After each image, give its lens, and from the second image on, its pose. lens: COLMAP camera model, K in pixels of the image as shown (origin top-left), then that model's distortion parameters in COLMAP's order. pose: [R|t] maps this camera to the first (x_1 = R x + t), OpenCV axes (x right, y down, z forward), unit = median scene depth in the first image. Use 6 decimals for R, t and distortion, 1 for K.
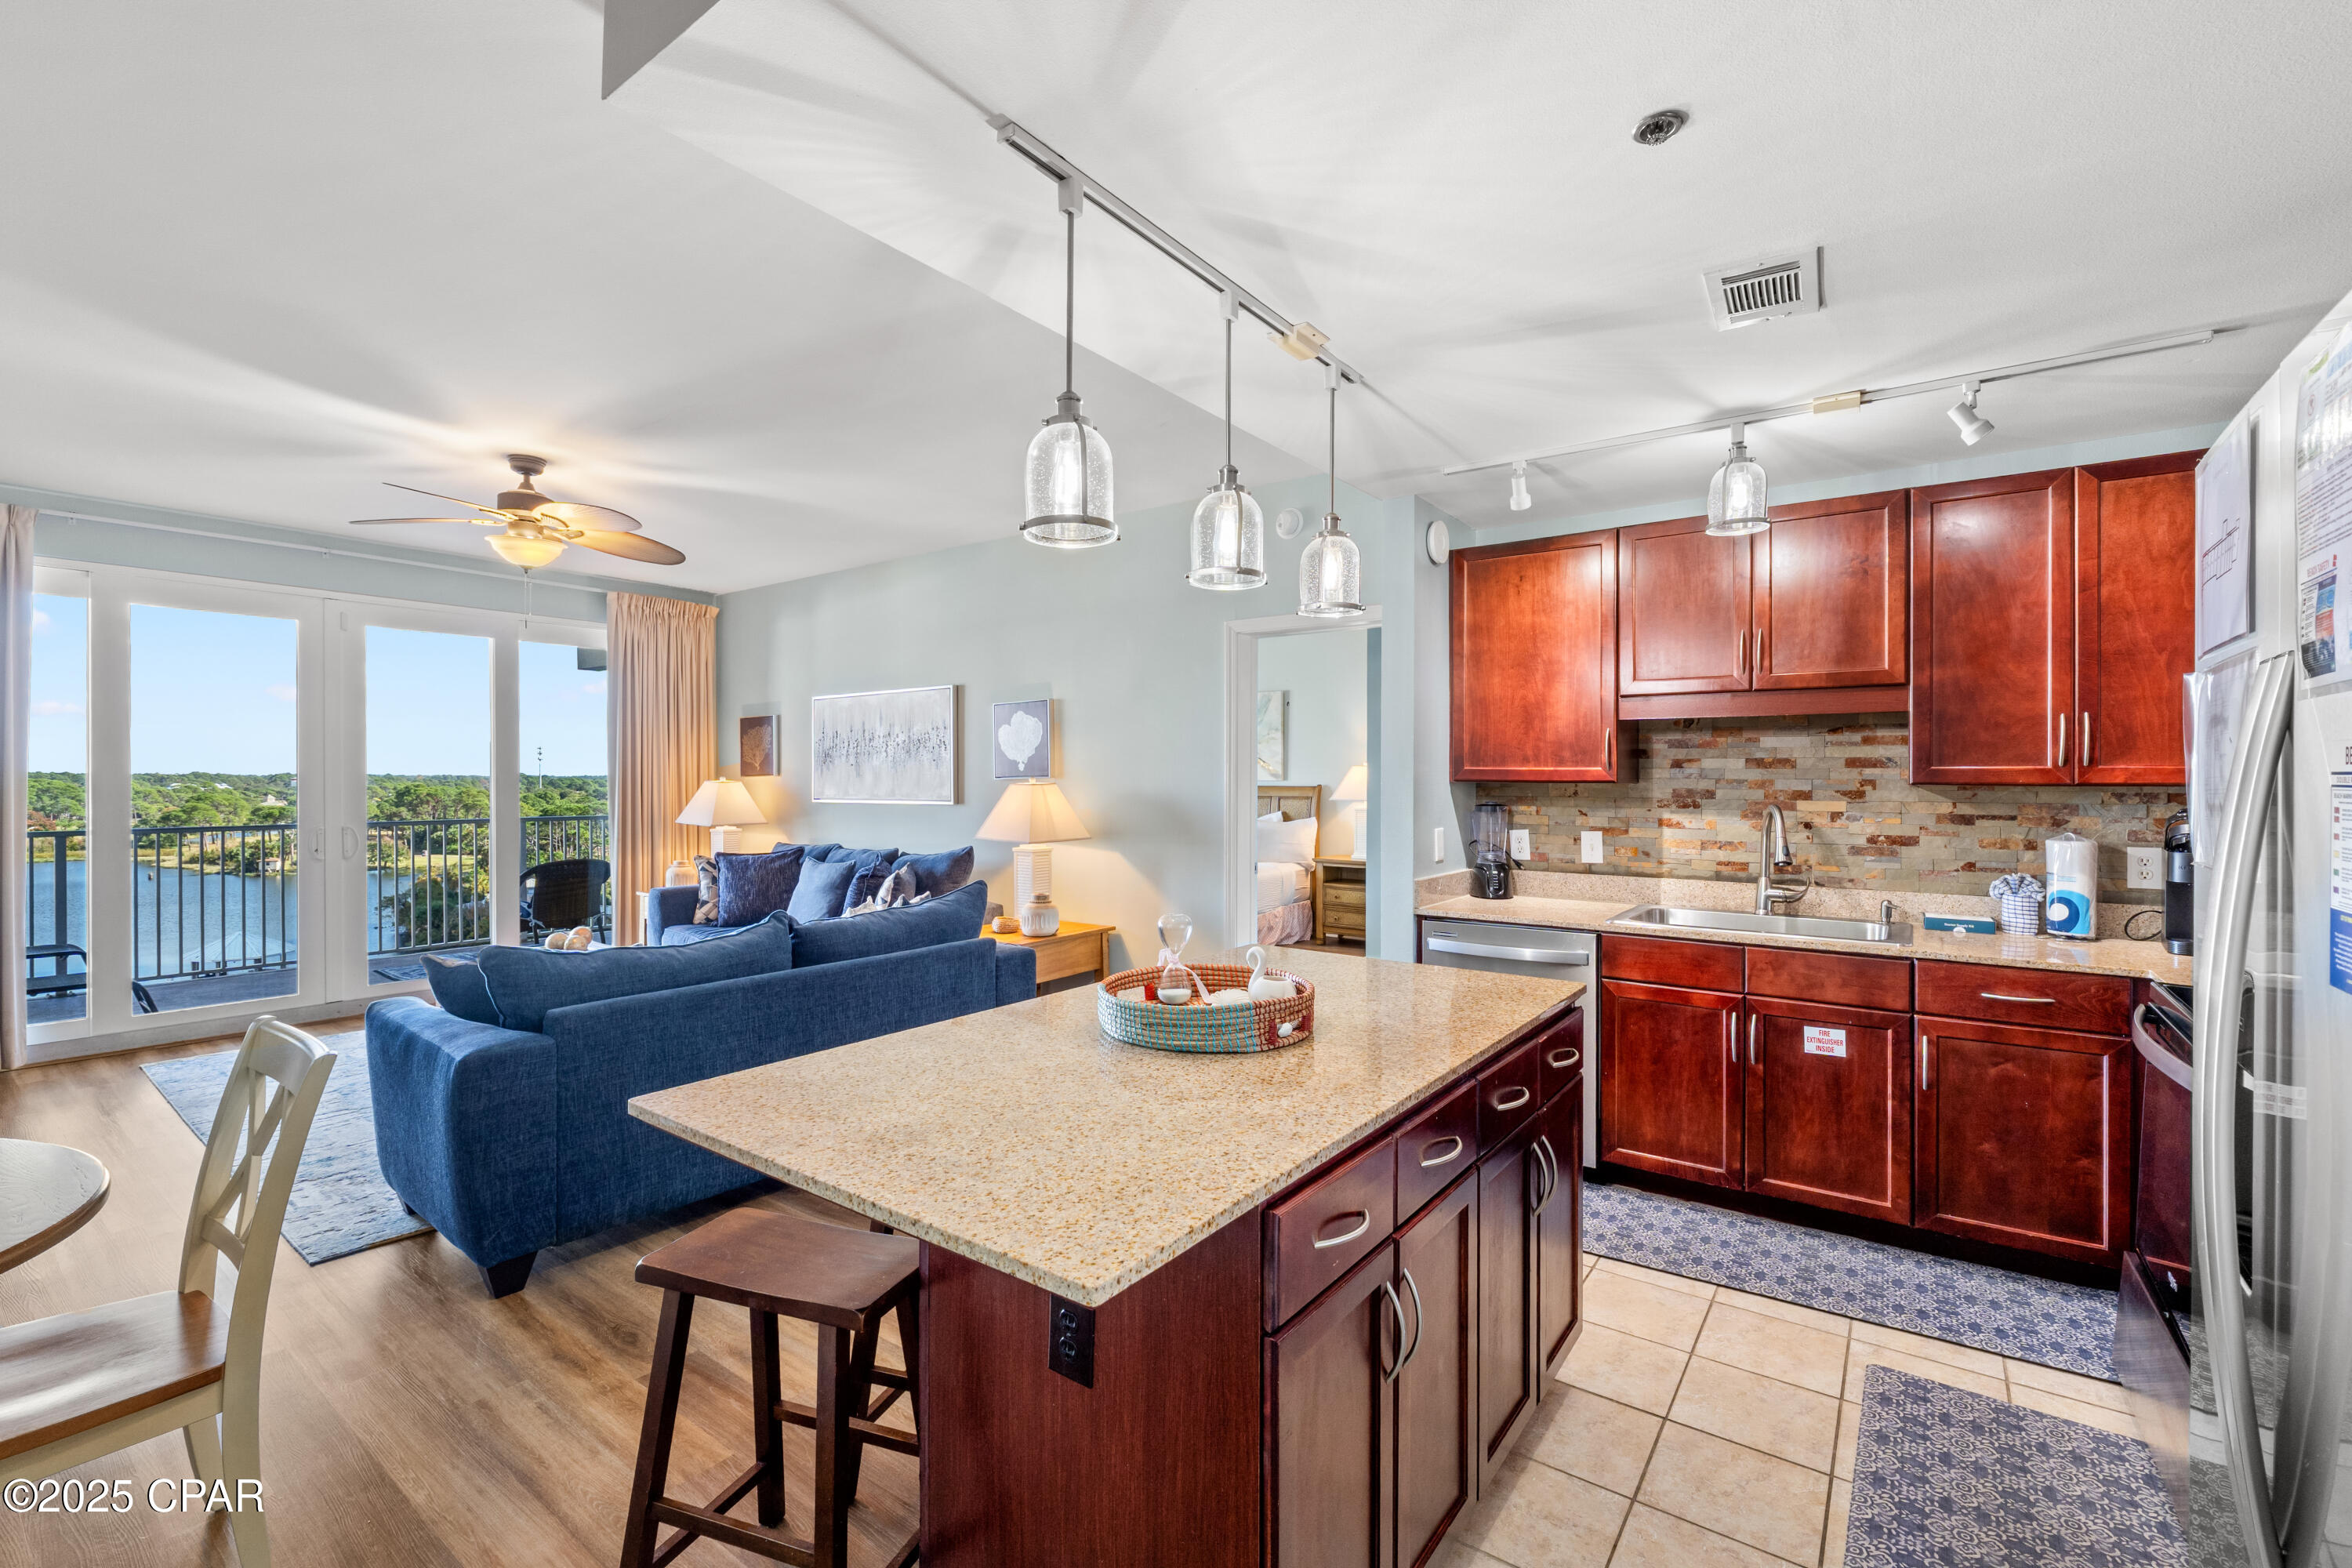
lens RADIAL K [[1016.5, 0, 1174.0], [0, 1016.5, 778.6], [0, 0, 1]] dist [-0.006818, 0.000338]
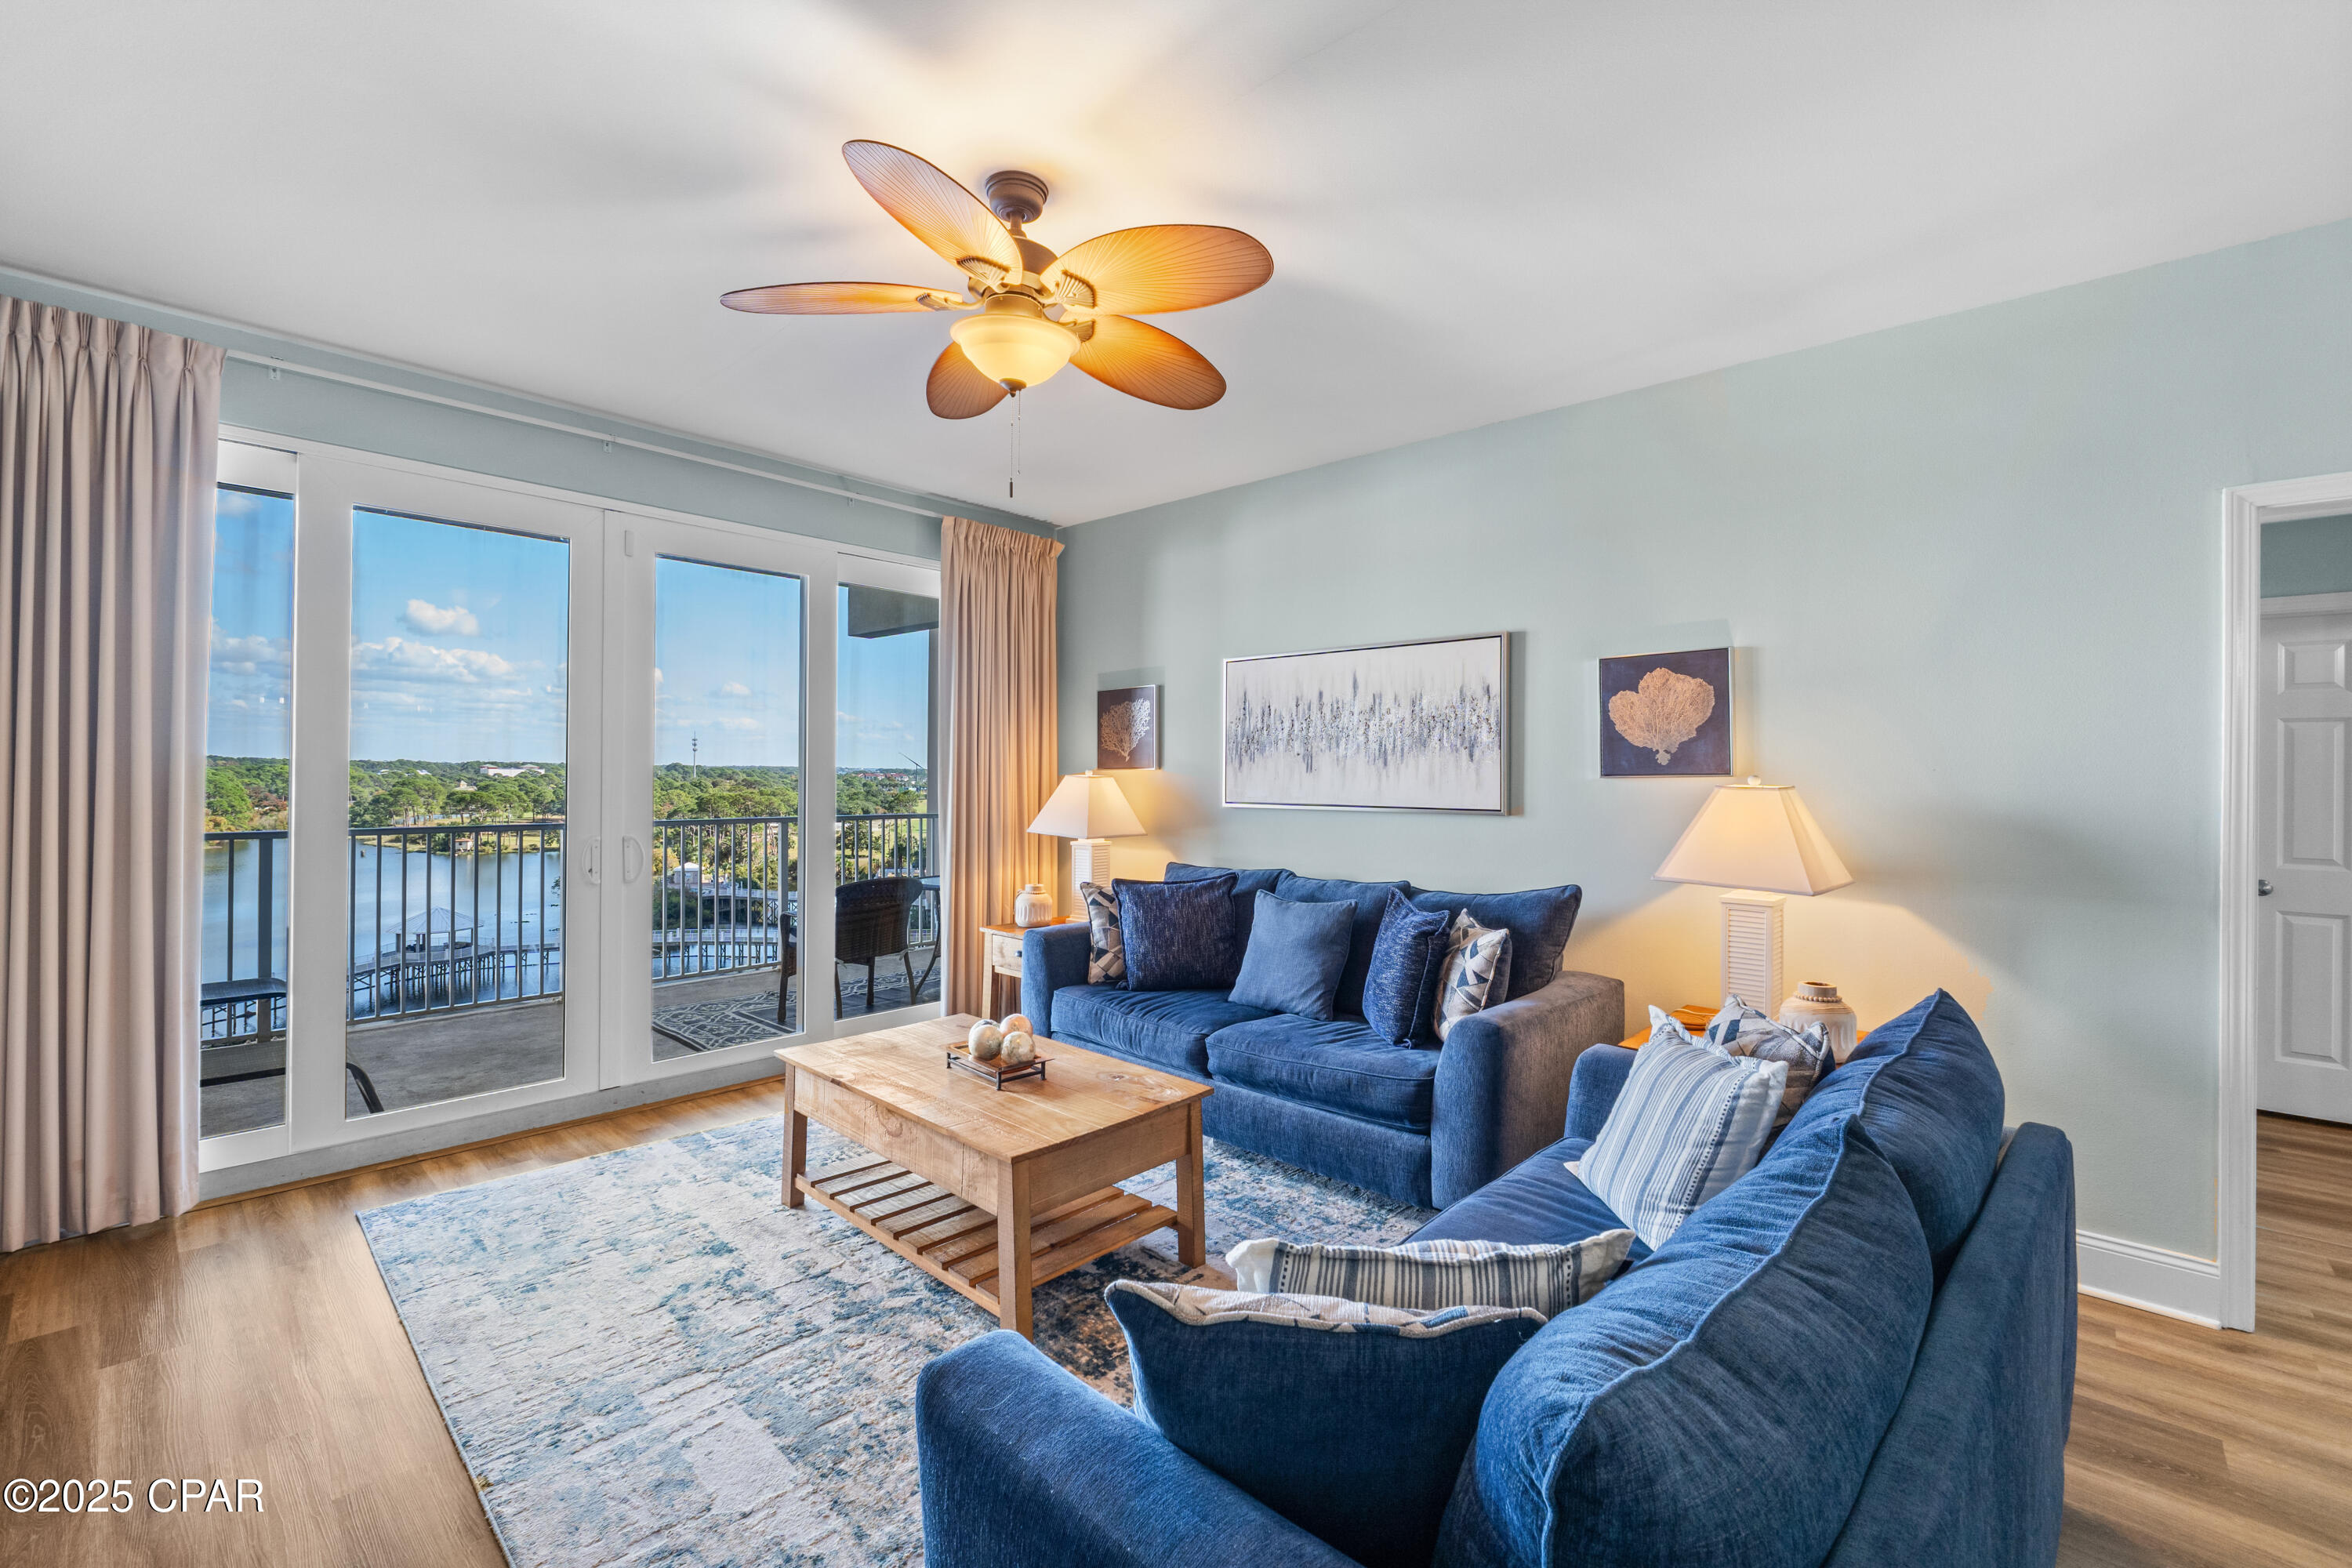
lens RADIAL K [[1000.2, 0, 1173.2], [0, 1000.2, 764.6], [0, 0, 1]] dist [-0.002778, -0.000171]
pose [[0.993807, 0.008485, -0.110793, -0.555492], [-0.009453, 0.999922, -0.008211, -0.000527], [0.110715, 0.009207, 0.993810, 0.535961]]
